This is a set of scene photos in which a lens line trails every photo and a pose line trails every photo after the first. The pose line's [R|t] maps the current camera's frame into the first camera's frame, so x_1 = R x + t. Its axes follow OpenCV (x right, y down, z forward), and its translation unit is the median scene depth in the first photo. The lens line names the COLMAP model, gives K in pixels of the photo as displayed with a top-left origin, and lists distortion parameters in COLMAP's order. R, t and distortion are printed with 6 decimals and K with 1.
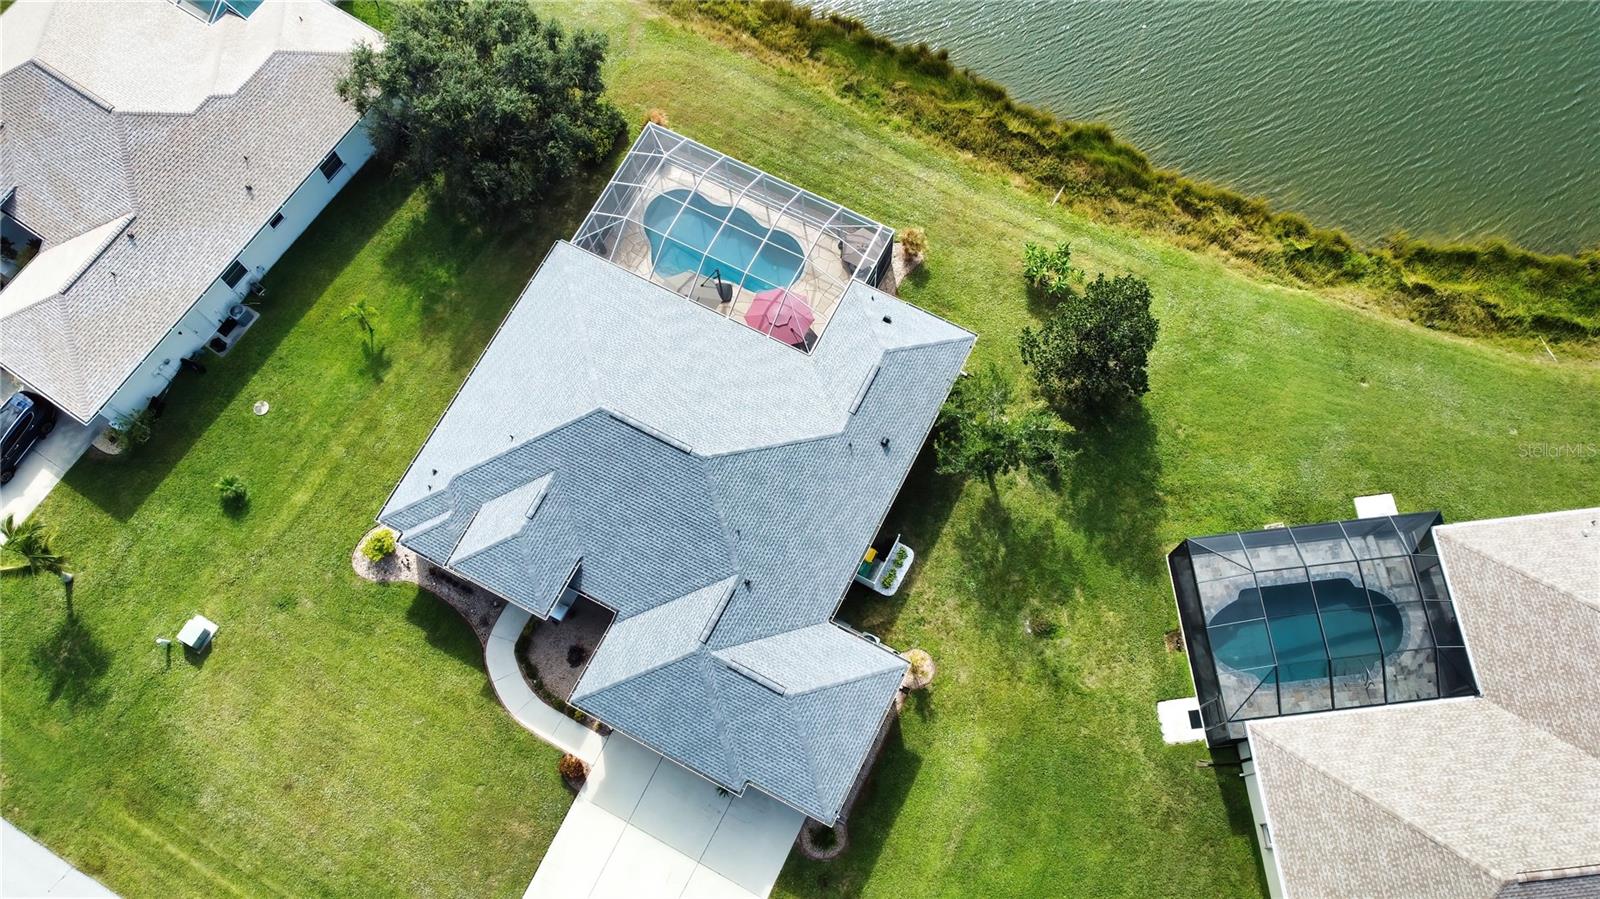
lens RADIAL K [[1199.7, 0, 803.6], [0, 1199.7, 463.5], [0, 0, 1]] dist [0.005045, -0.000971]
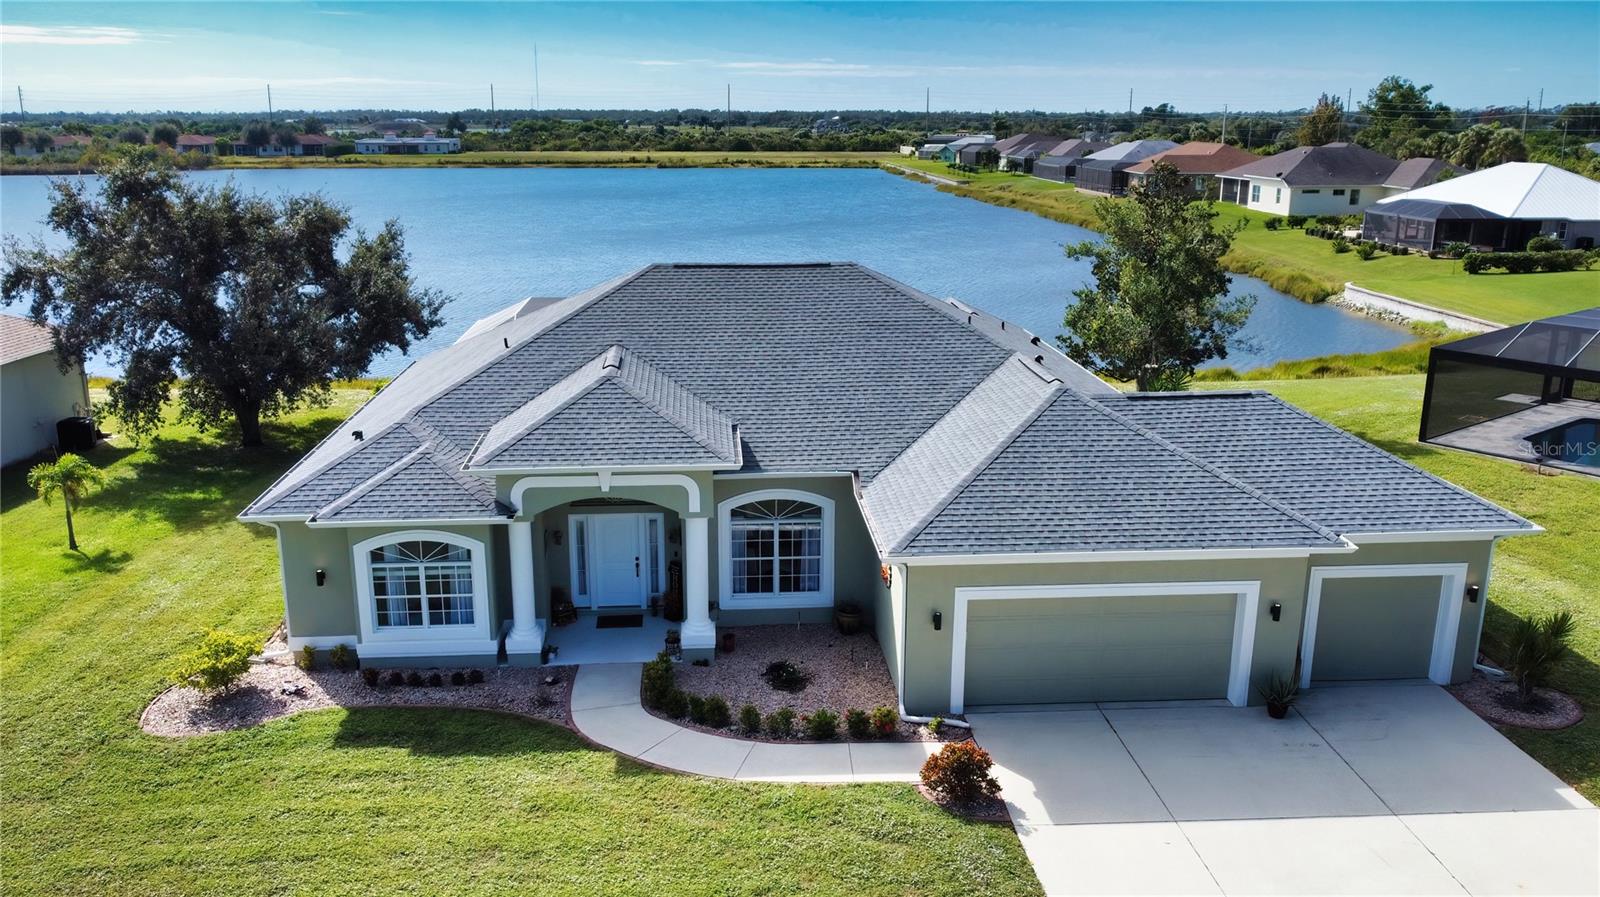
lens RADIAL K [[1258.3, 0, 783.5], [0, 1258.3, 448.1], [0, 0, 1]] dist [0.001859, -0.004818]
pose [[0.855631, -0.115209, 0.504601, -0.401354], [0.483508, 0.525816, -0.699813, 0.423826], [-0.184702, 0.842760, 0.505609, 0.698108]]
